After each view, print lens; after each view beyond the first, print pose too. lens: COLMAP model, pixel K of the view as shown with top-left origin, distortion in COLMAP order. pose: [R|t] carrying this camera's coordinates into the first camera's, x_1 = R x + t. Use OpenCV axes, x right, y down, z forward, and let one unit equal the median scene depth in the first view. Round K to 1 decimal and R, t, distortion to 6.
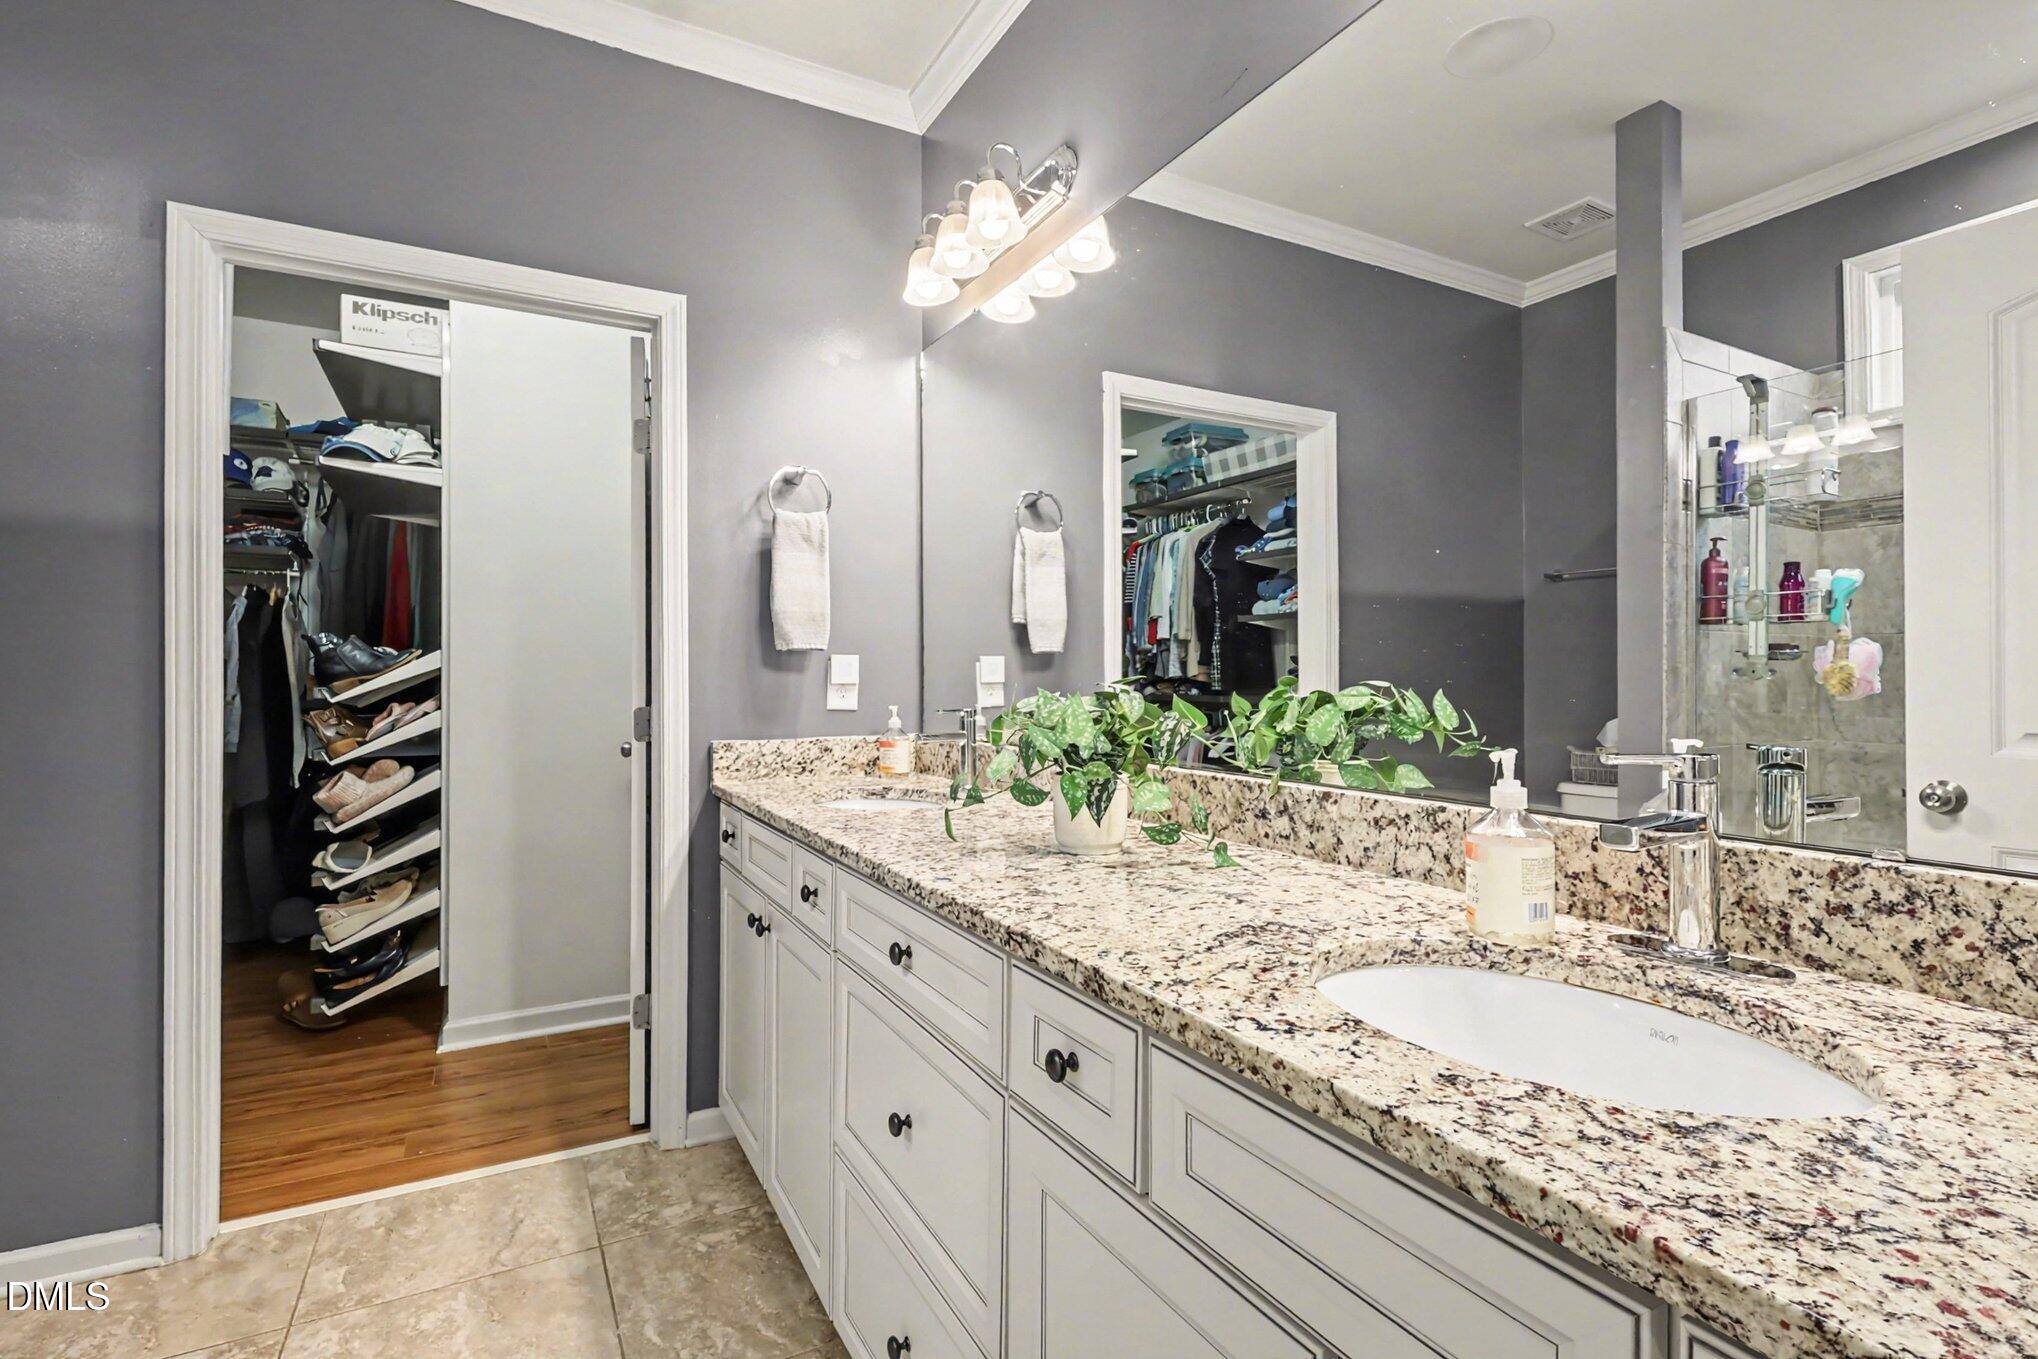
lens RADIAL K [[938.2, 0, 1016.2], [0, 938.2, 676.2], [0, 0, 1]] dist [0.000572, 0.000040]
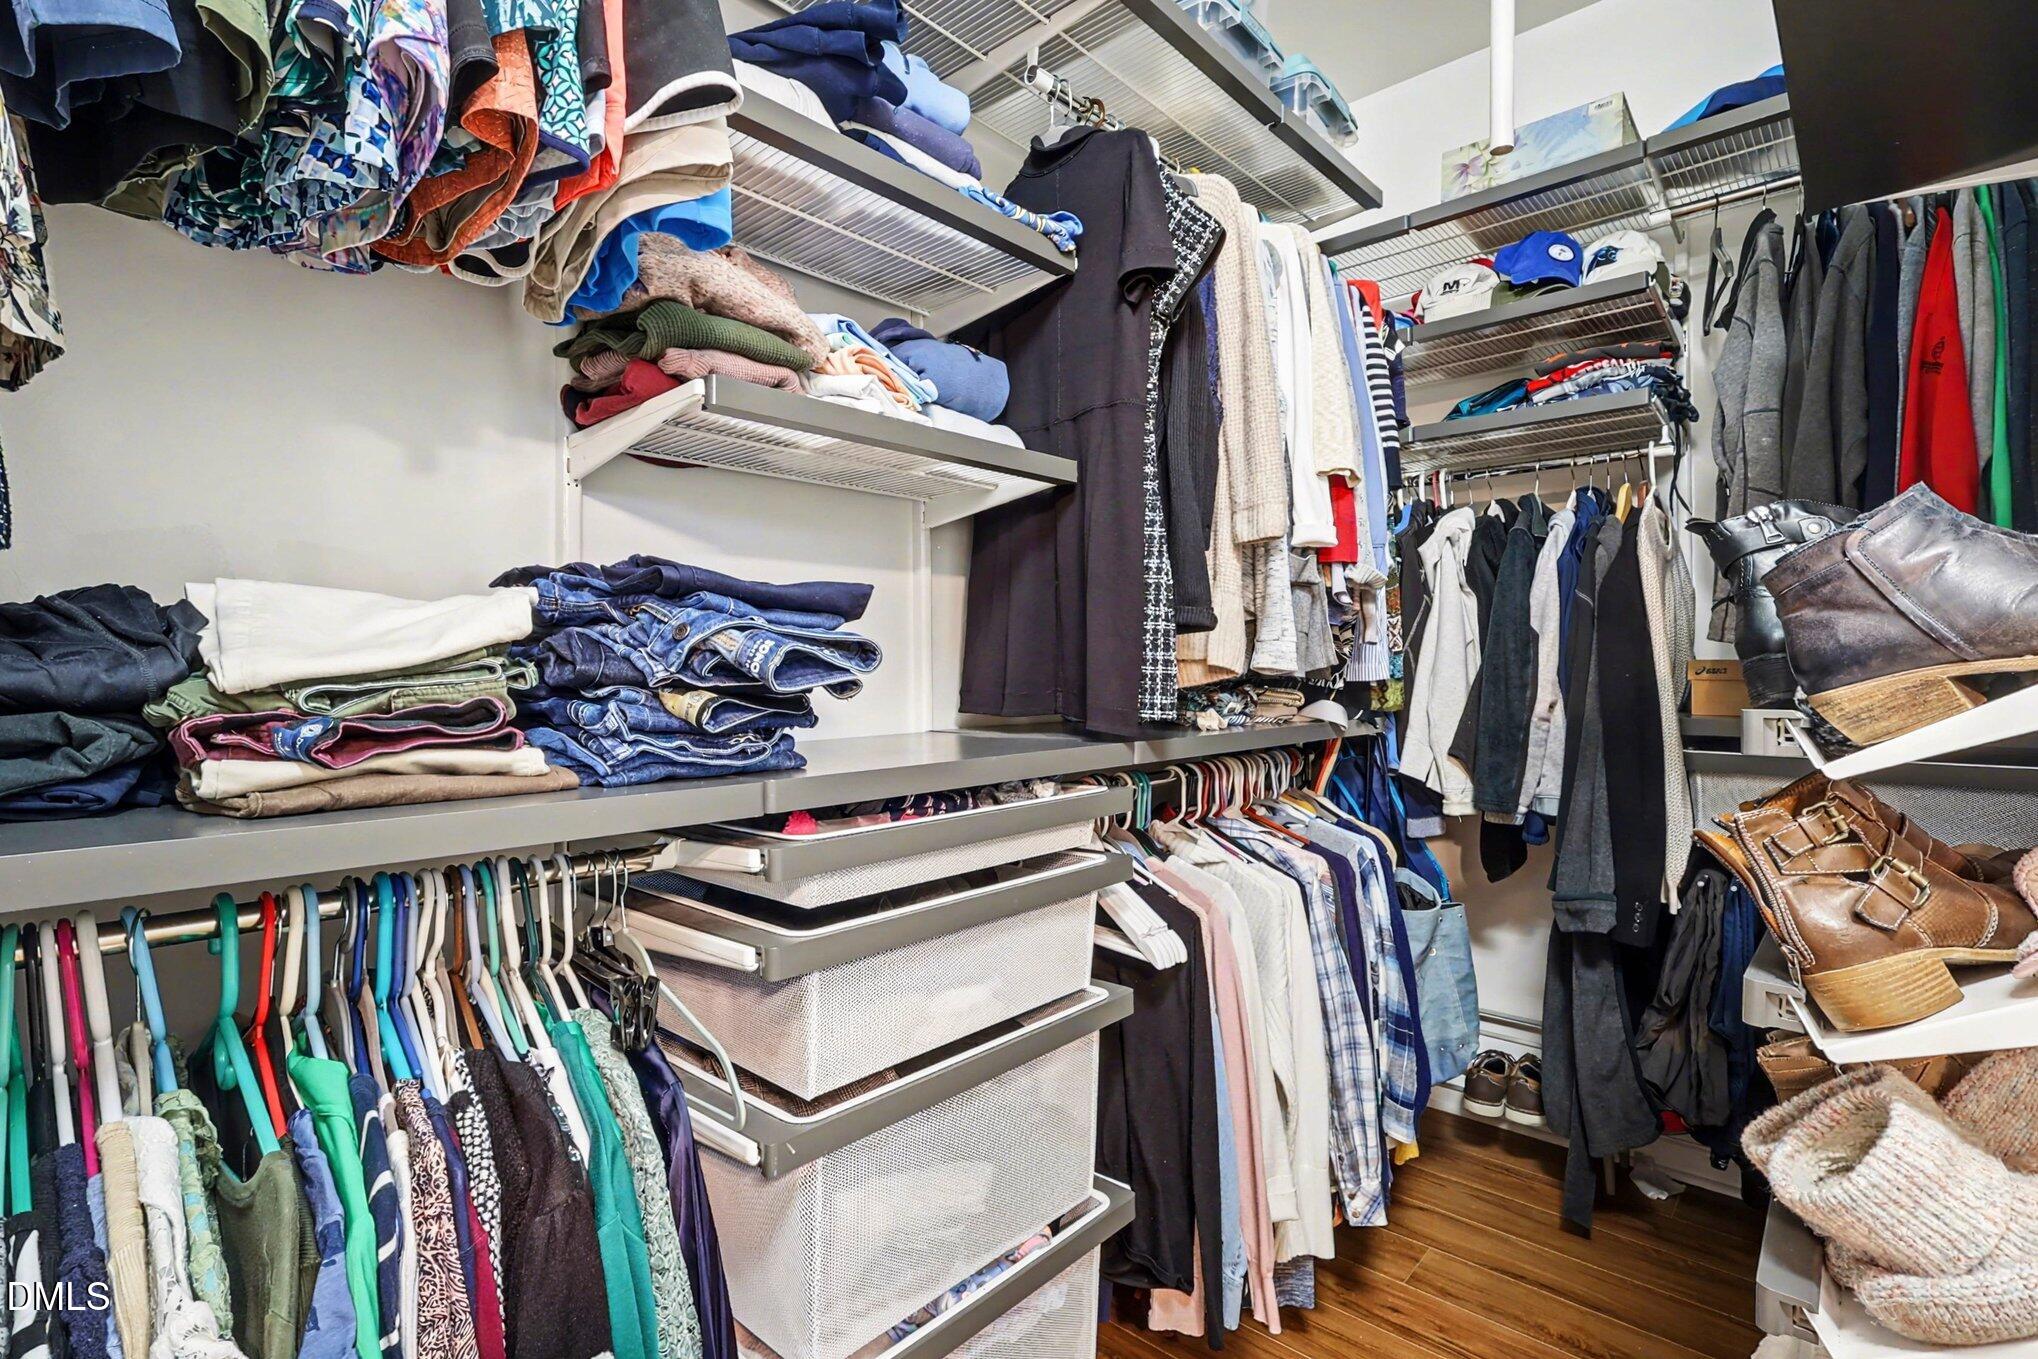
lens RADIAL K [[938.2, 0, 1018.1], [0, 938.2, 671.3], [0, 0, 1]] dist [0.000572, 0.000040]
pose [[0.307133, -0.004061, -0.951658, -0.424053], [0.011592, 0.999933, -0.000526, -0.000071], [0.951596, -0.010870, 0.307160, 0.550261]]
